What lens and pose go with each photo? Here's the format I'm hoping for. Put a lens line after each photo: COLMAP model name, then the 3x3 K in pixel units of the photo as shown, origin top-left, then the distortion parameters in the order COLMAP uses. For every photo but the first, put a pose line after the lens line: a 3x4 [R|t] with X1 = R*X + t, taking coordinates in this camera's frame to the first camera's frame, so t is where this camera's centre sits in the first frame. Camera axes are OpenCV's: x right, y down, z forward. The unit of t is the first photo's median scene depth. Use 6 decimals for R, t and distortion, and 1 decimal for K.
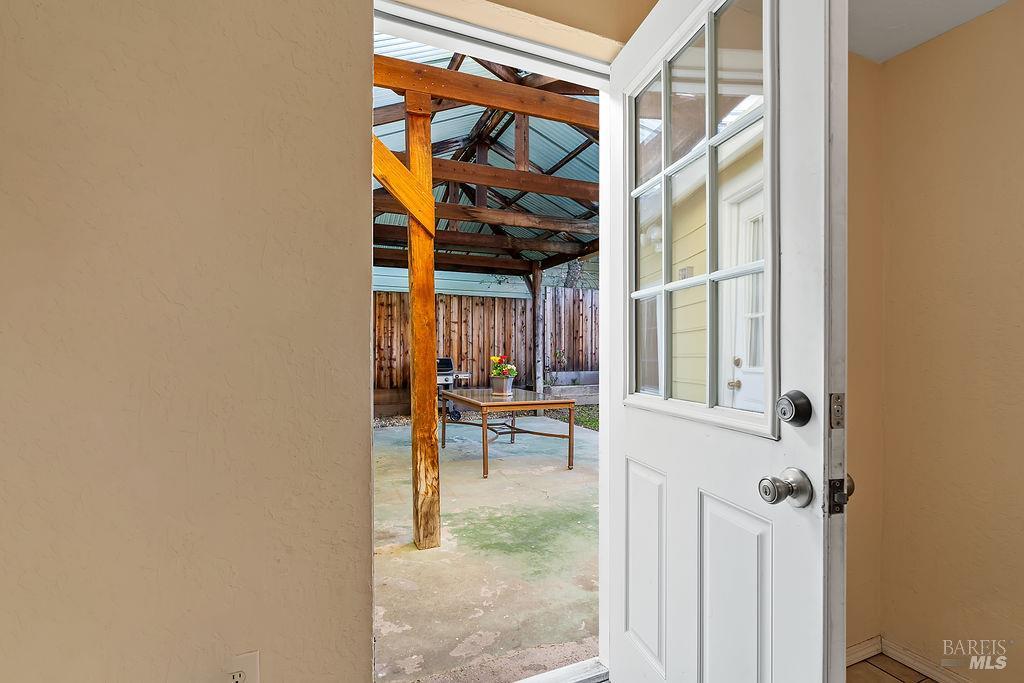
lens RADIAL K [[466.2, 0, 515.5], [0, 466.2, 351.1], [0, 0, 1]] dist [-0.002992, -0.000206]
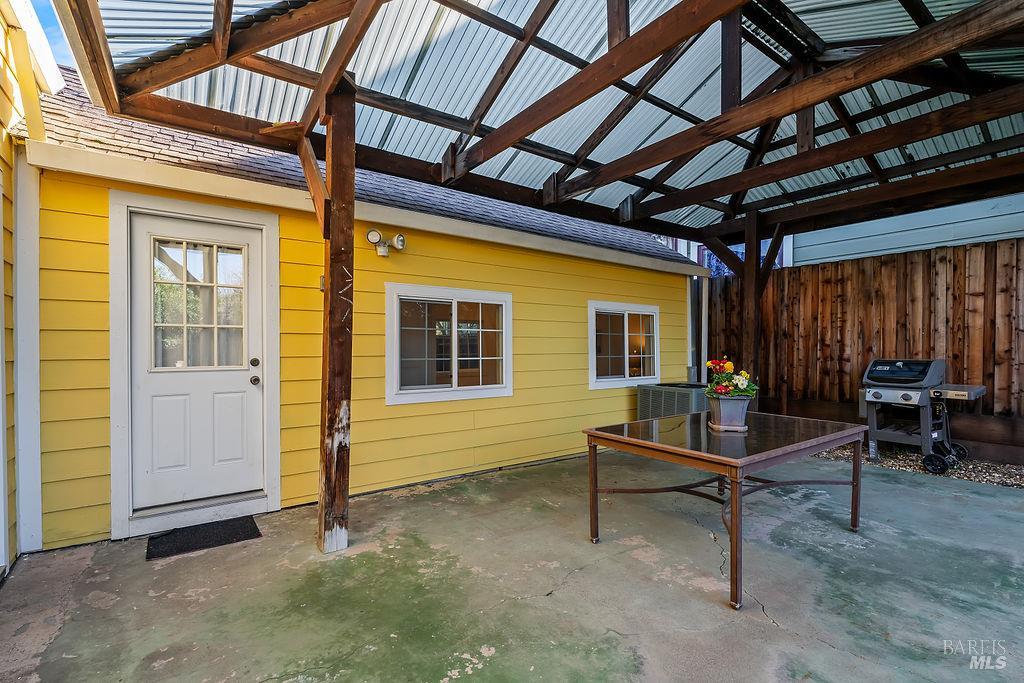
lens RADIAL K [[466.2, 0, 515.5], [0, 466.2, 345.9], [0, 0, 1]] dist [-0.002992, -0.000206]
pose [[0.233698, -0.004482, -0.972299, 0.285245], [0.007429, 0.999968, -0.002824, -0.004190], [0.972281, -0.006563, 0.233724, 0.375410]]
